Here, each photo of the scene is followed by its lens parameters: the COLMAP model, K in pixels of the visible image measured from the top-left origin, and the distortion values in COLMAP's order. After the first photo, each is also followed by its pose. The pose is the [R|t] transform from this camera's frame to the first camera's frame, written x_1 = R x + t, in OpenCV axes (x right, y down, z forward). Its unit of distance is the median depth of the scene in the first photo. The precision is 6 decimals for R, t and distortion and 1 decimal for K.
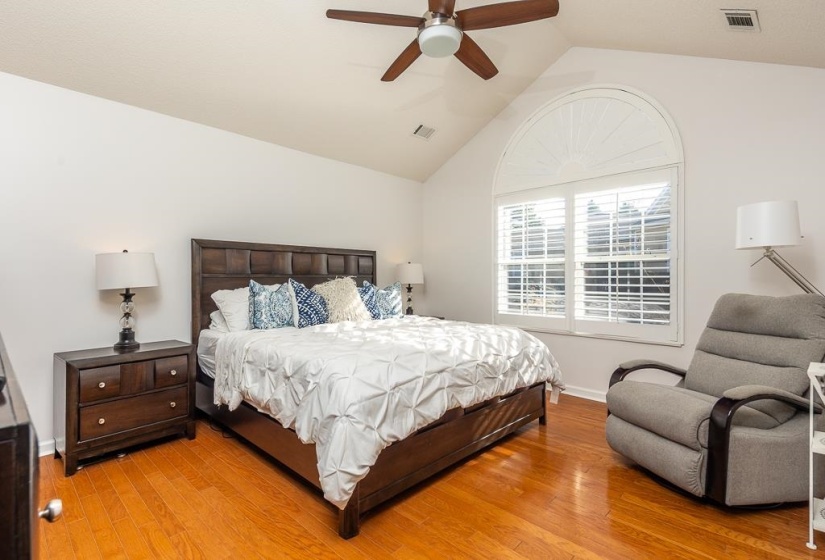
lens RADIAL K [[398.7, 0, 409.1], [0, 398.7, 278.6], [0, 0, 1]] dist [0.038153, -0.001010]
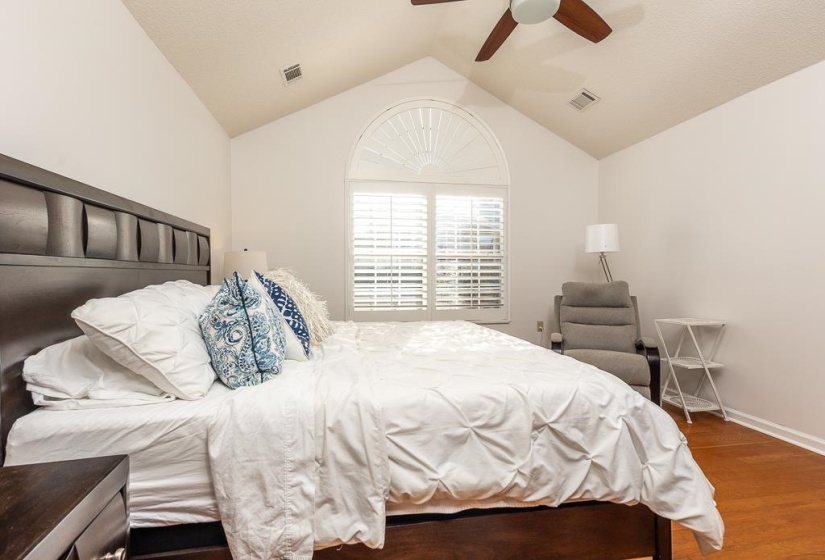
lens RADIAL K [[398.7, 0, 409.1], [0, 398.7, 278.6], [0, 0, 1]] dist [0.038153, -0.001010]
pose [[0.572927, -0.009663, 0.819549, -0.570711], [0.001335, 0.999940, 0.010857, 0.005497], [-0.819605, -0.005126, 0.572906, 0.497401]]
